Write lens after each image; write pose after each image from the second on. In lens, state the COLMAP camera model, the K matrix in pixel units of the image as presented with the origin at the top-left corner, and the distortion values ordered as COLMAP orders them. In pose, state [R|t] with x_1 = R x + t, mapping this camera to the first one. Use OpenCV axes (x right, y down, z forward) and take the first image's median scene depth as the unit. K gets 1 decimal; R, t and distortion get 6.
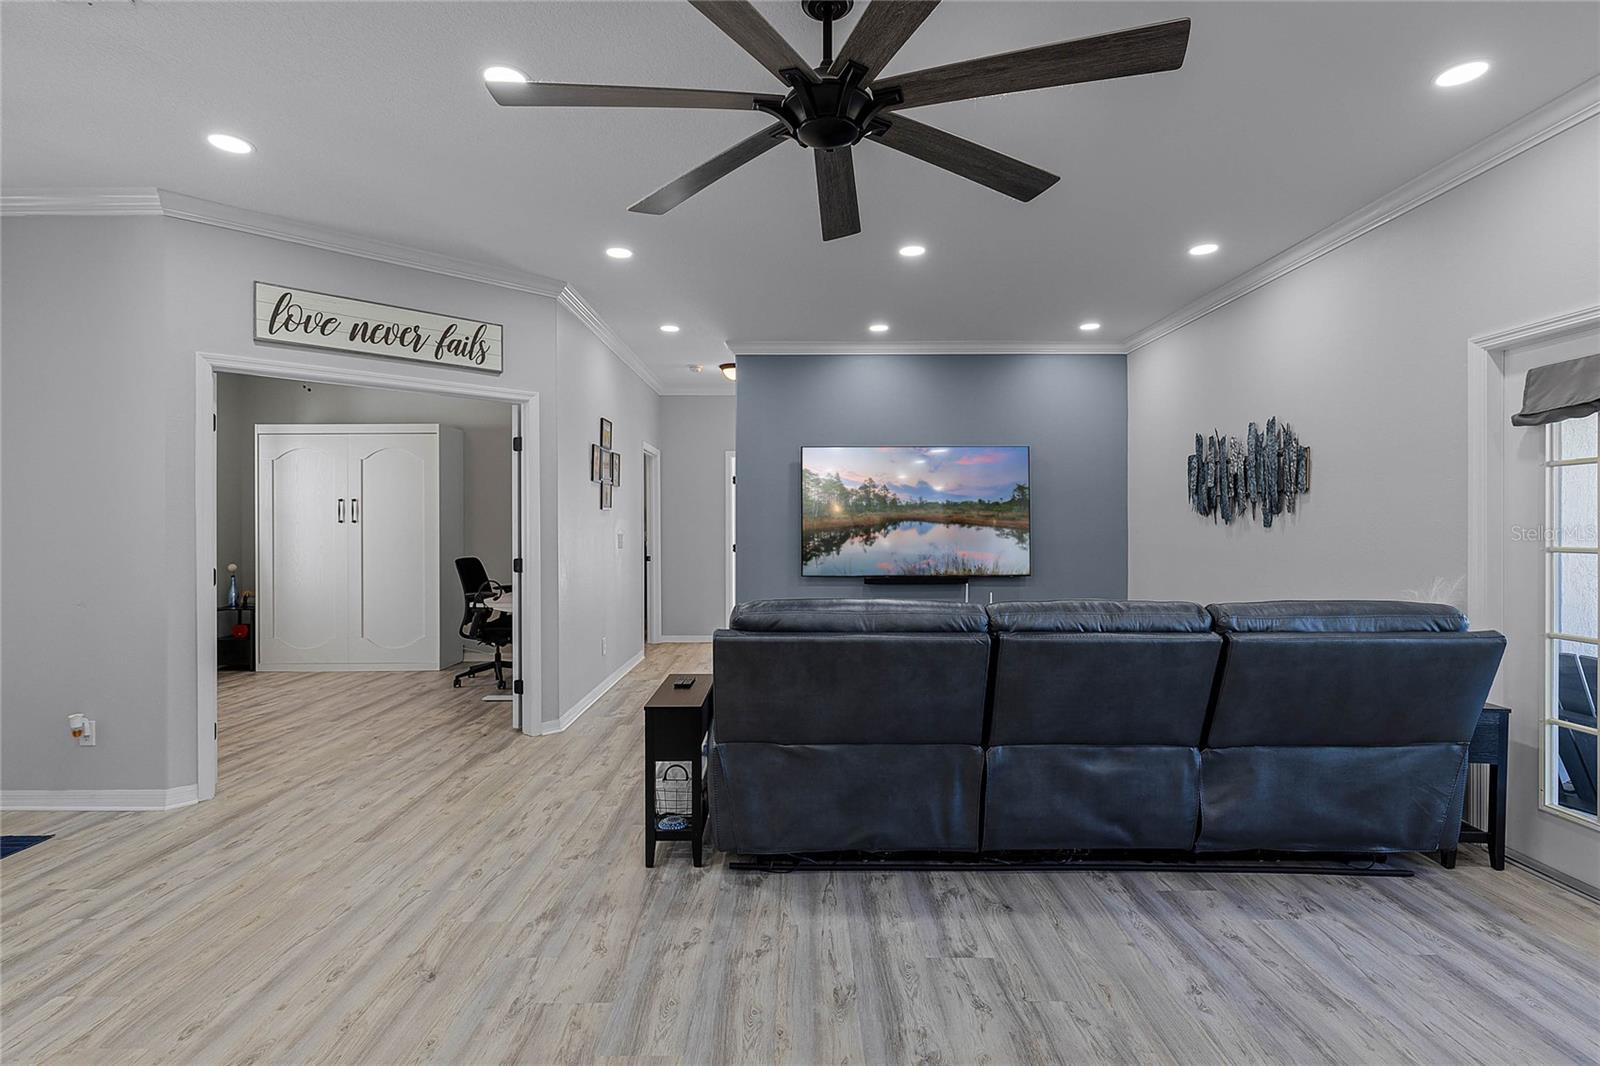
lens RADIAL K [[750.6, 0, 800.4], [0, 750.6, 524.0], [0, 0, 1]] dist [-0.008431, 0.003174]
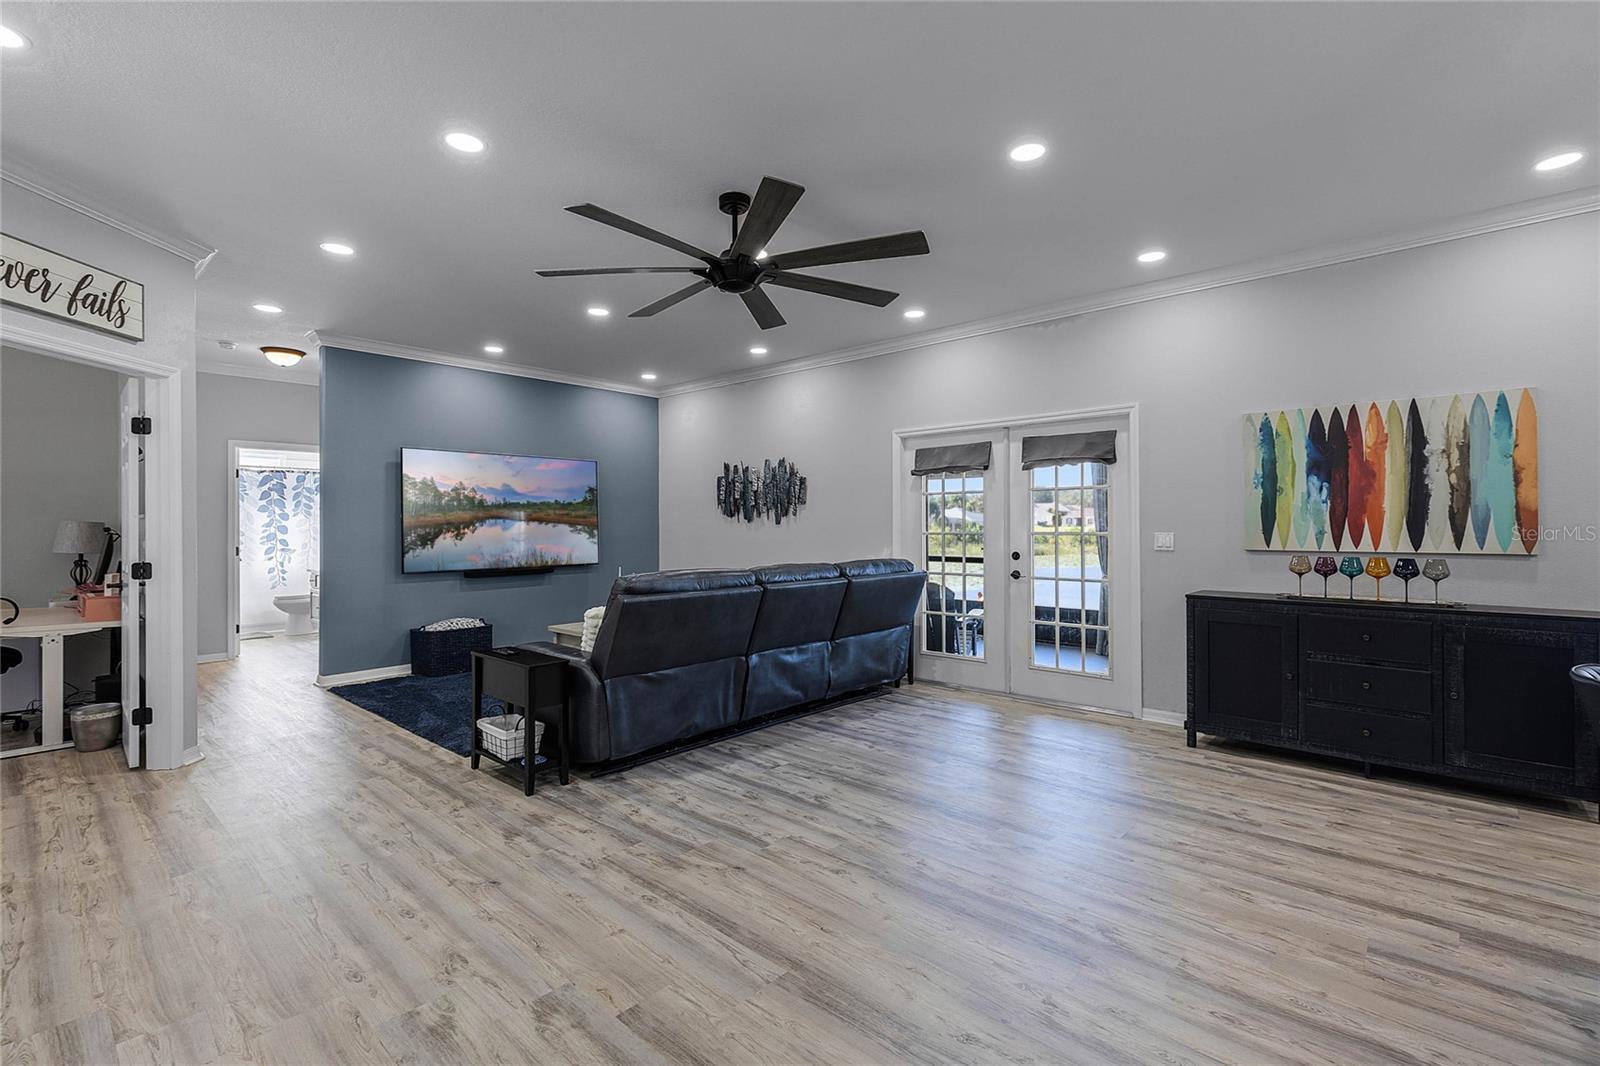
lens RADIAL K [[716.8, 0, 796.7], [0, 716.8, 520.2], [0, 0, 1]] dist [0.004168, -0.001062]
pose [[0.674592, 0.003562, 0.738182, -0.542353], [0.002065, 0.999975, -0.006713, 0.006576], [-0.738187, 0.006053, 0.674569, -0.092966]]
